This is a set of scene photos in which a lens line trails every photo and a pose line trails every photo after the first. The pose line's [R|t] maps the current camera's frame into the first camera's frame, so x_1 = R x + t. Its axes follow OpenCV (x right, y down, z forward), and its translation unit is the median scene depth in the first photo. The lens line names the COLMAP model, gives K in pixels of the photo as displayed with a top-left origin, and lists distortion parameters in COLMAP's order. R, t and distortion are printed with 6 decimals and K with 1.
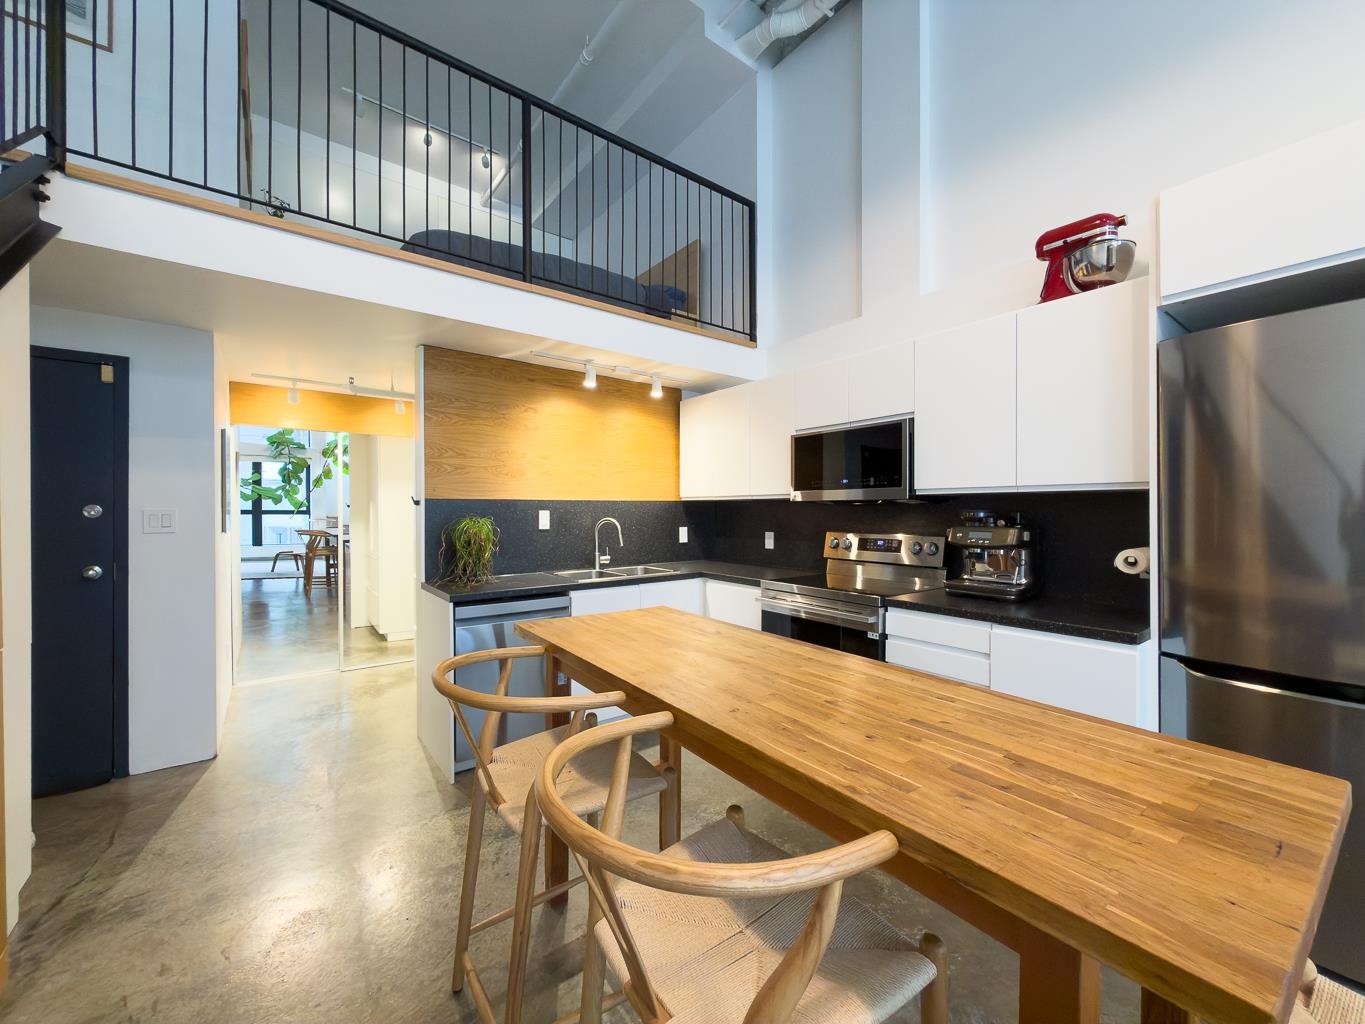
lens RADIAL K [[544.1, 0, 682.5], [0, 544.1, 512.0], [0, 0, 1]] dist [0.001218, -0.000033]
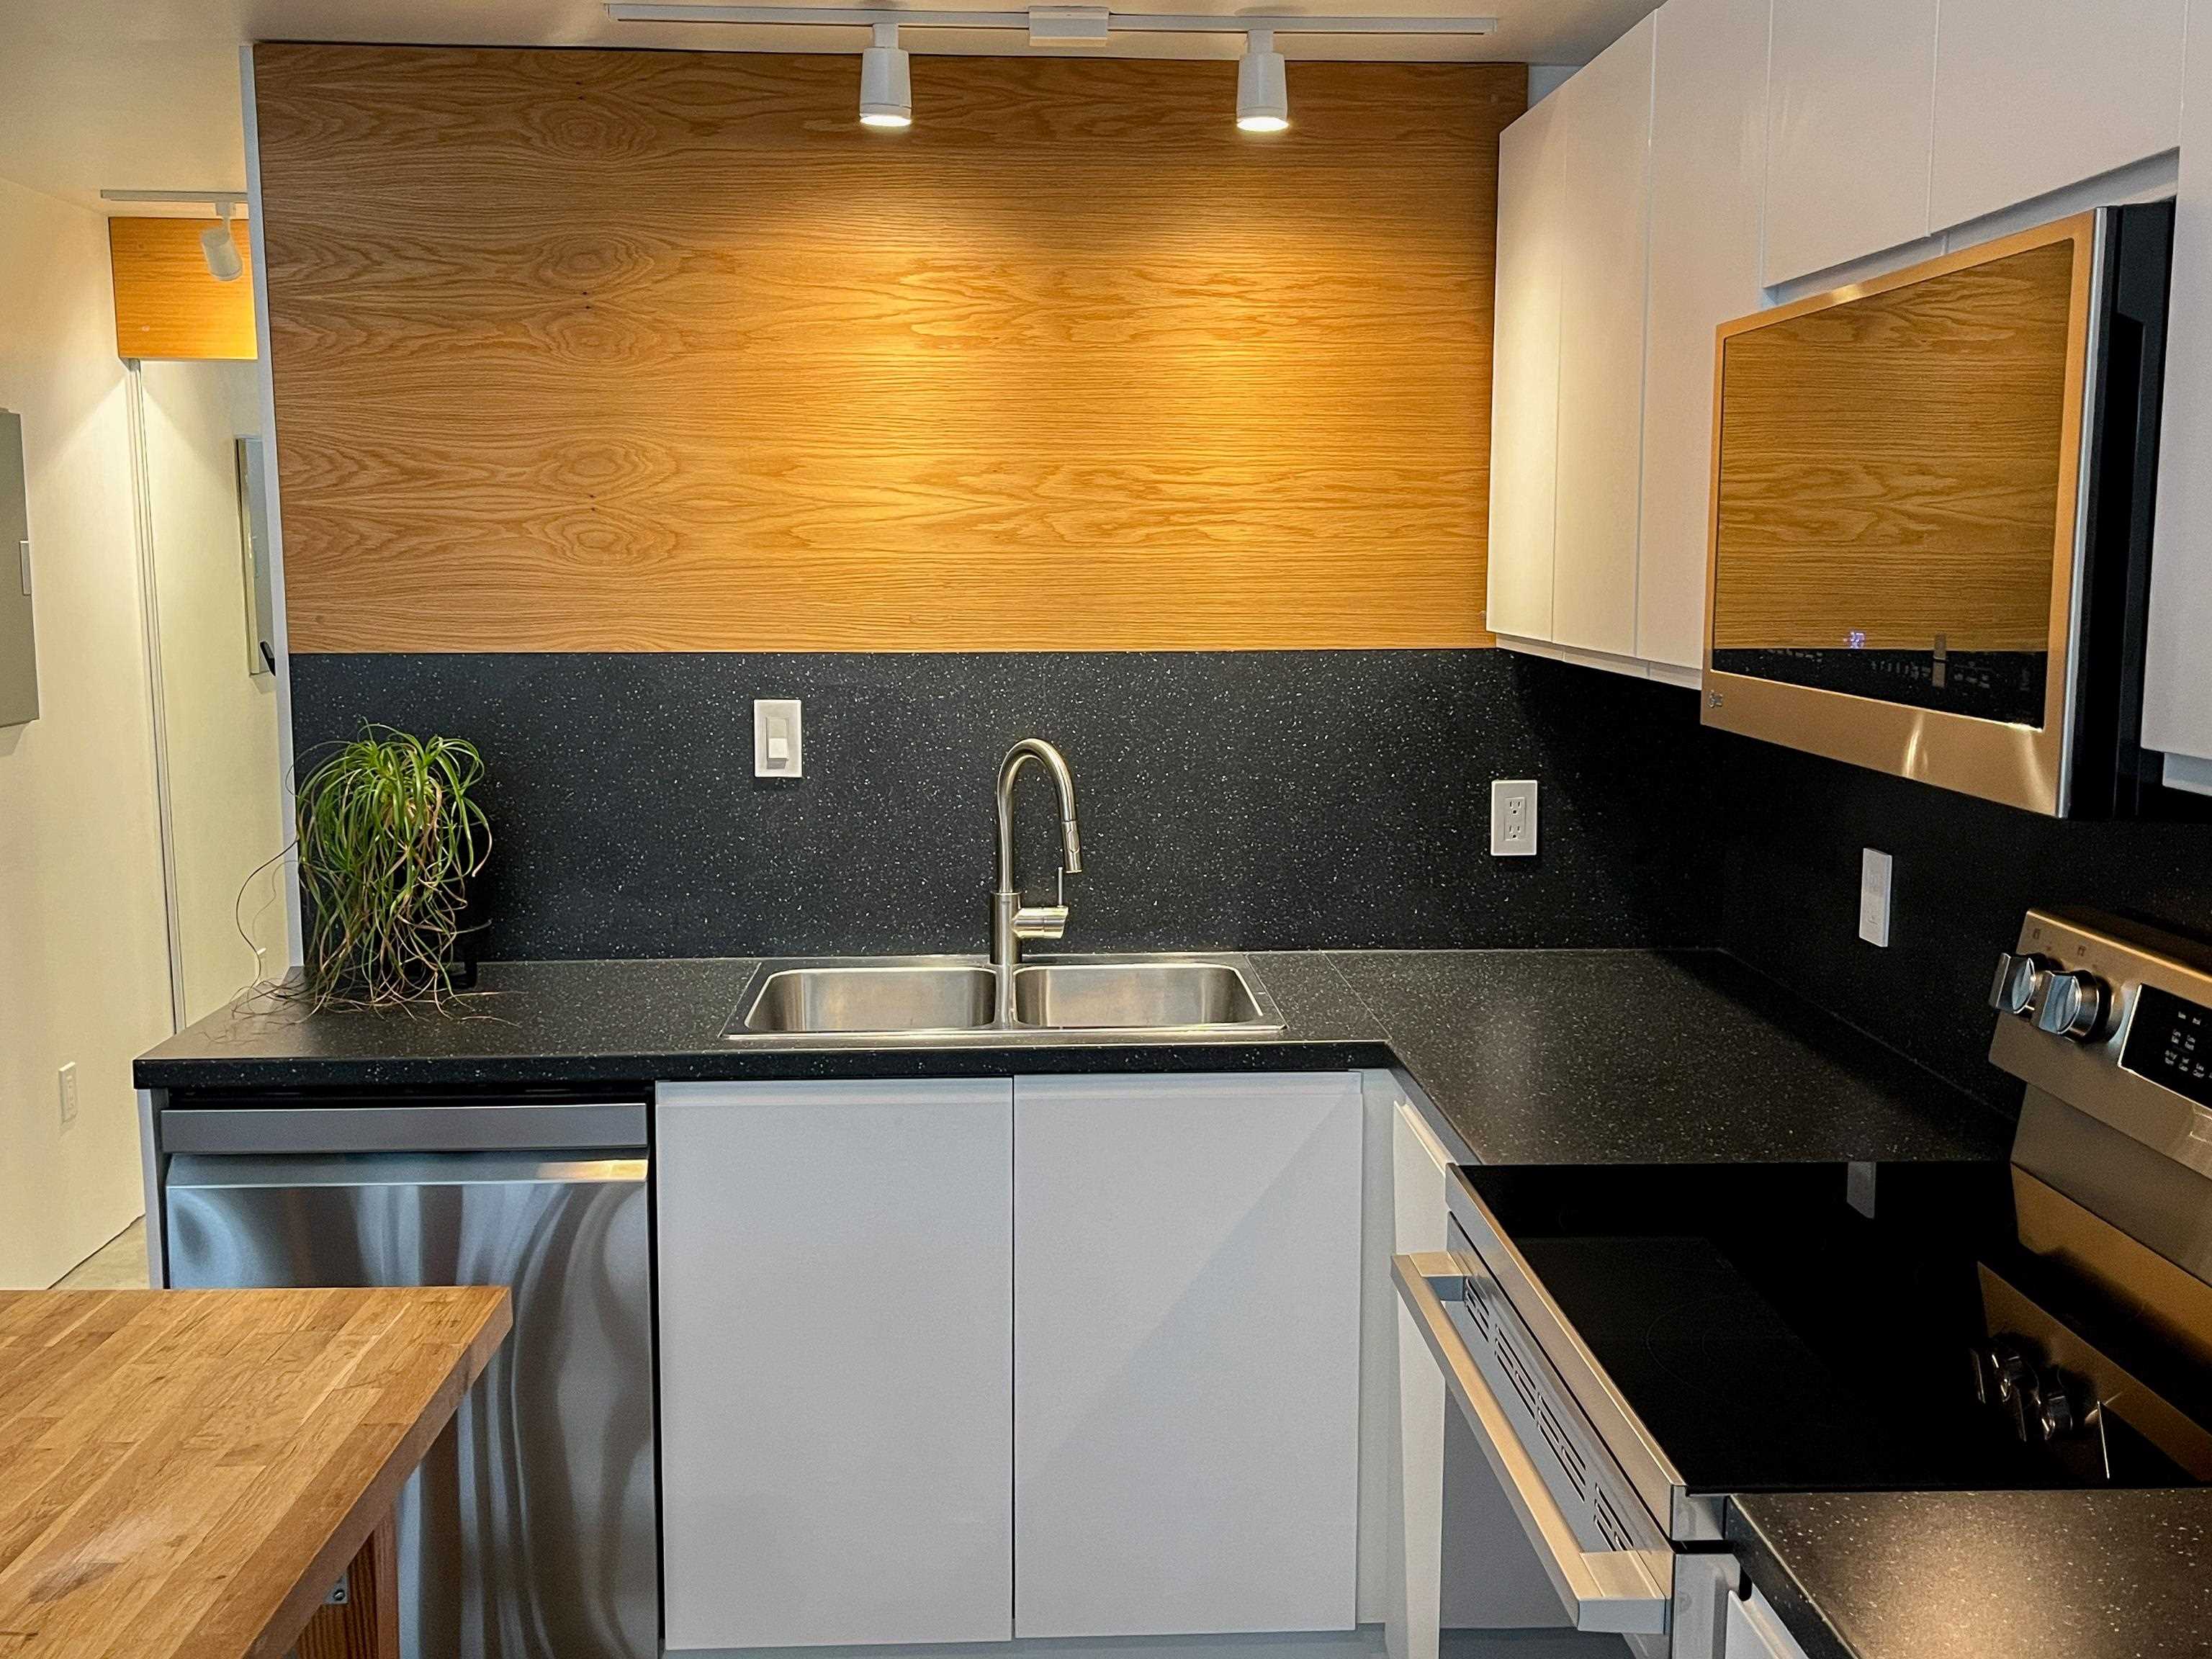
lens RADIAL K [[2153.6, 0, 1118.3], [0, 2153.6, 833.8], [0, 0, 1]] dist [0.065346, -0.116651]
pose [[0.823394, 0.078735, -0.561981, 0.438081], [-0.003801, 0.991071, 0.133282, -0.077060], [0.567457, -0.107607, 0.816341, 0.354425]]
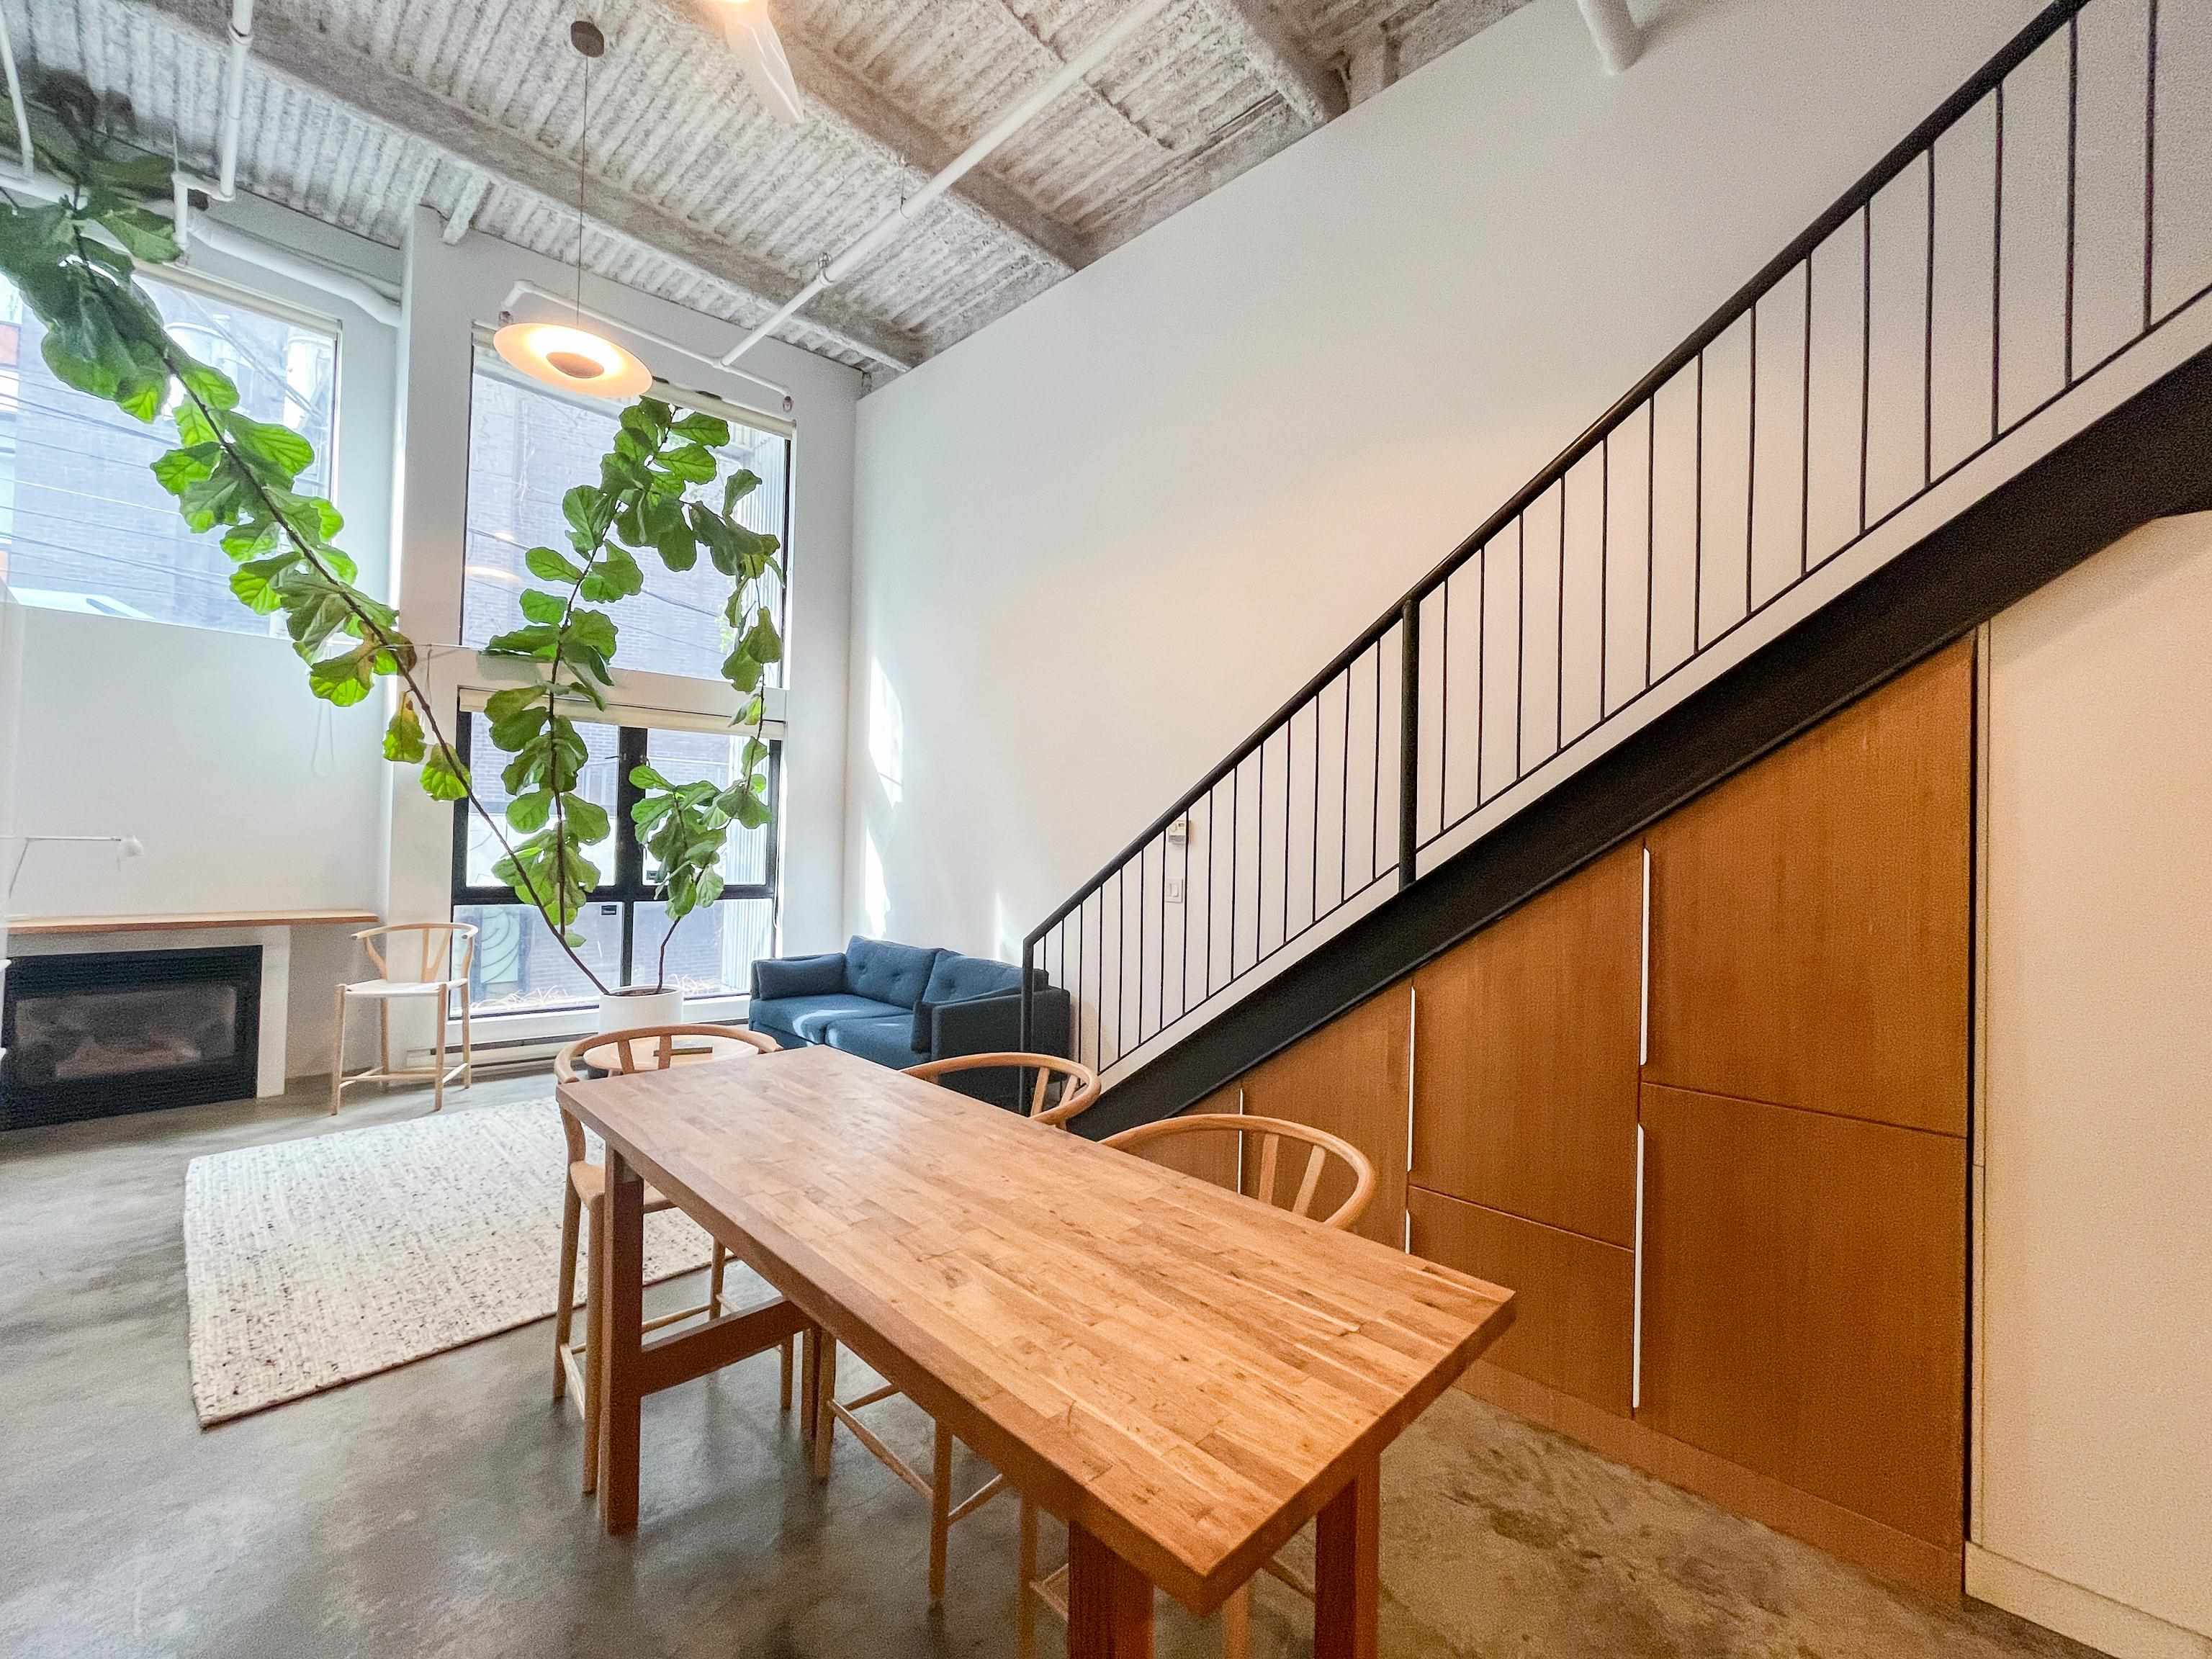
lens RADIAL K [[894.0, 0, 1094.0], [0, 894.0, 829.5], [0, 0, 1]] dist [-0.001325, -0.000326]
pose [[-0.988309, -0.027060, -0.150047, 0.041473], [-0.025203, 0.999581, -0.014266, -0.055286], [0.150370, -0.010318, -0.988576, 0.949788]]
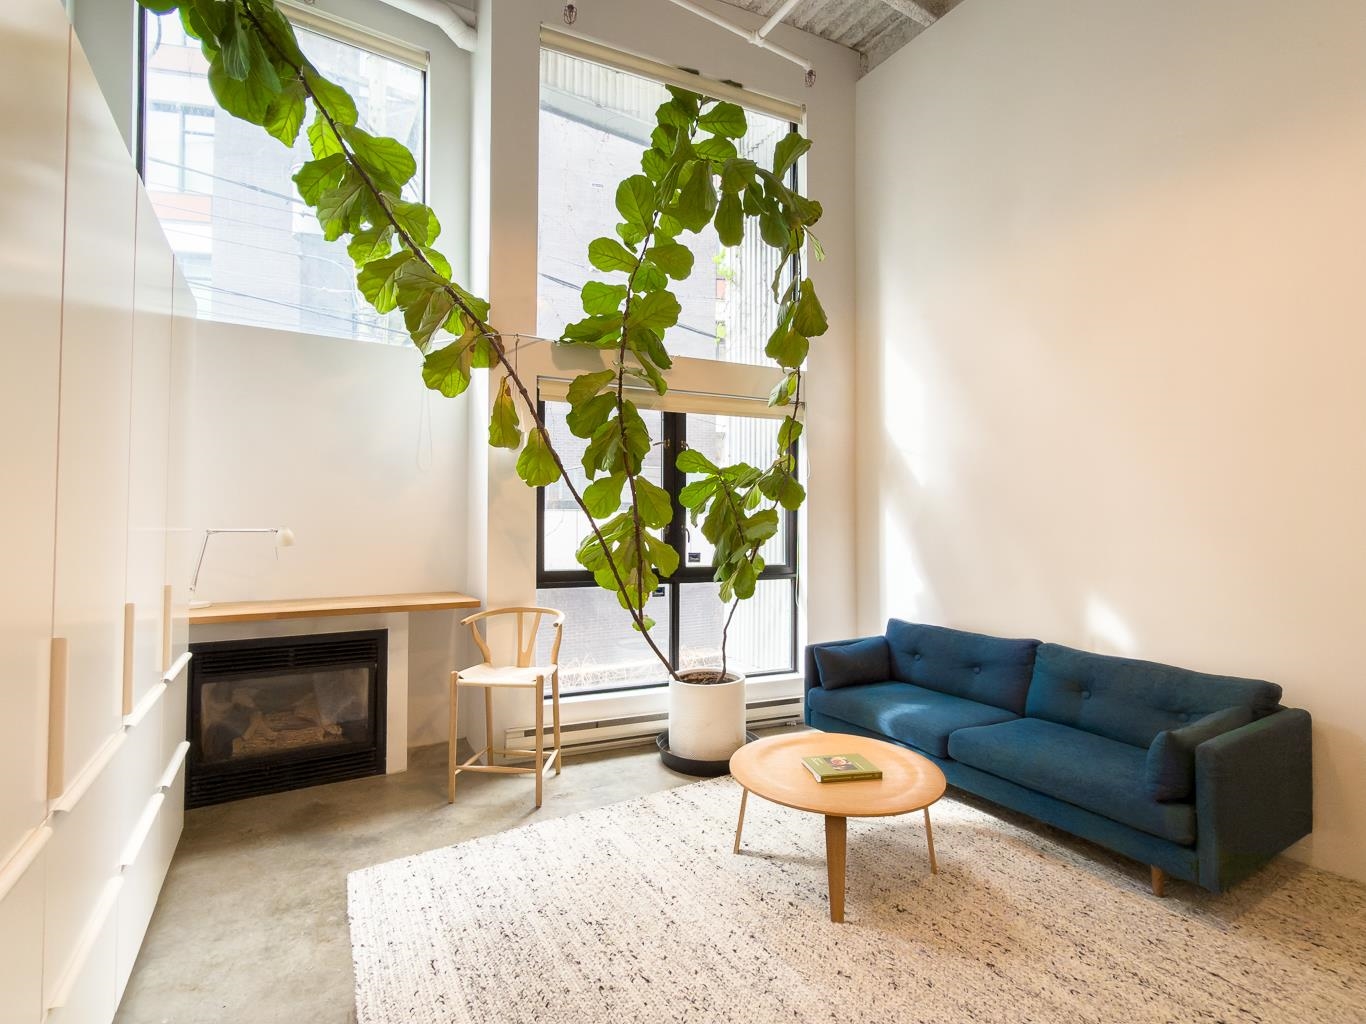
lens RADIAL K [[640.6, 0, 678.7], [0, 640.6, 513.8], [0, 0, 1]] dist [0.001946, 0.000061]
pose [[-0.993775, -0.002167, 0.111385, 0.566080], [-0.003807, 0.999887, -0.014513, -0.036054], [-0.111341, -0.014847, -0.993671, 0.312318]]
